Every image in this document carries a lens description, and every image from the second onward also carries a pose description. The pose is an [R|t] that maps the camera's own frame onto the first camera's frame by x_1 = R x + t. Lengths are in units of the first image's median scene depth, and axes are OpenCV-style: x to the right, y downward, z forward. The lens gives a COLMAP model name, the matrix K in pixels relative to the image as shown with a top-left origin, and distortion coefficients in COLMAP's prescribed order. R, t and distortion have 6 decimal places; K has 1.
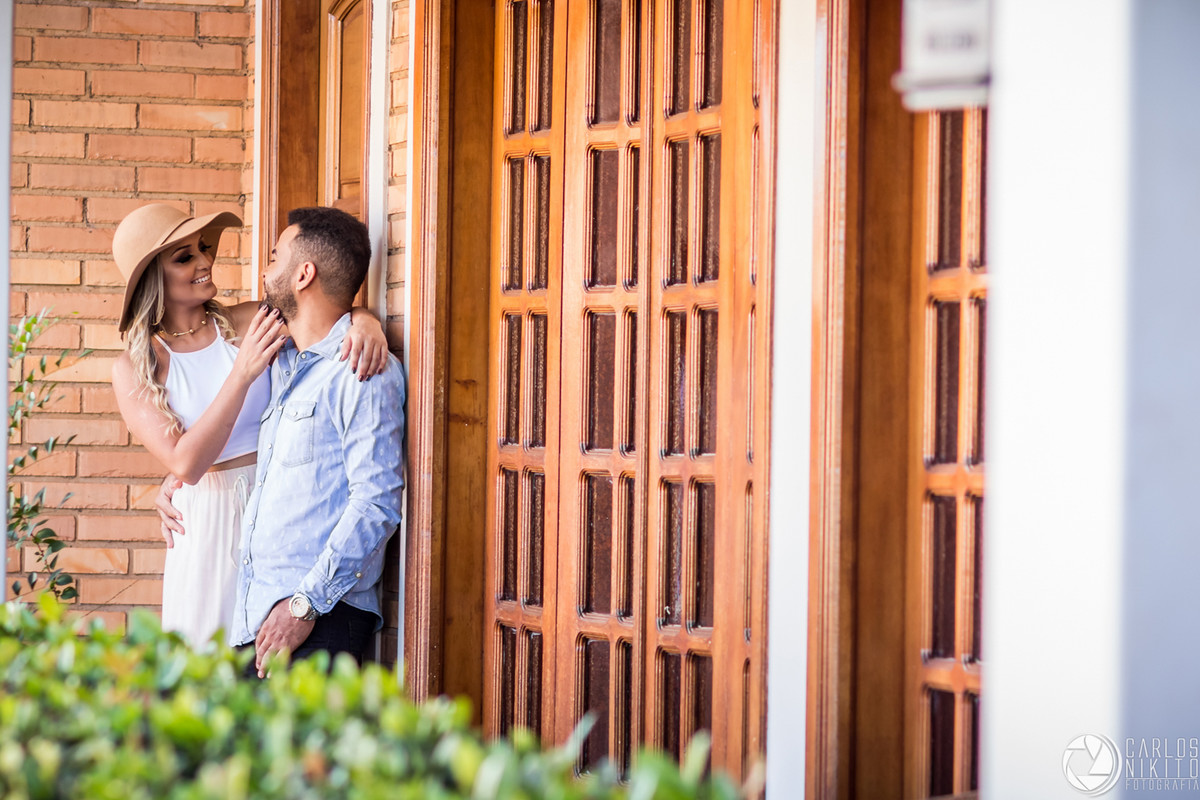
lens RADIAL K [[4758.1, 0, 598.9], [0, 4758.1, 400.8], [0, 0, 1]] dist [-0.132284, 0.000000]
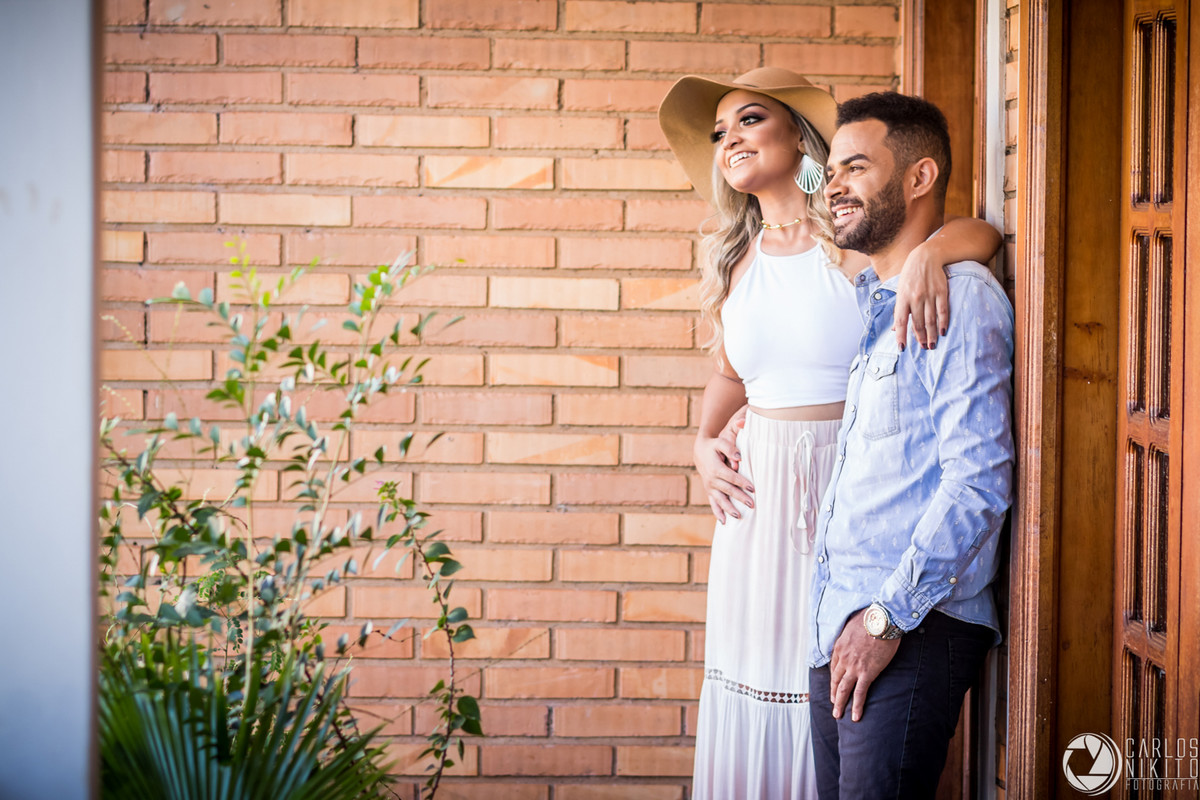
lens RADIAL K [[4758.1, 0, 601.7], [0, 4758.1, 398.4], [0, 0, 1]] dist [-0.132284, 0.000000]
pose [[0.980517, 0.000394, -0.196432, 0.043198], [0.004448, 0.999697, 0.024211, -0.010763], [0.196382, -0.024613, 0.980218, 0.252070]]
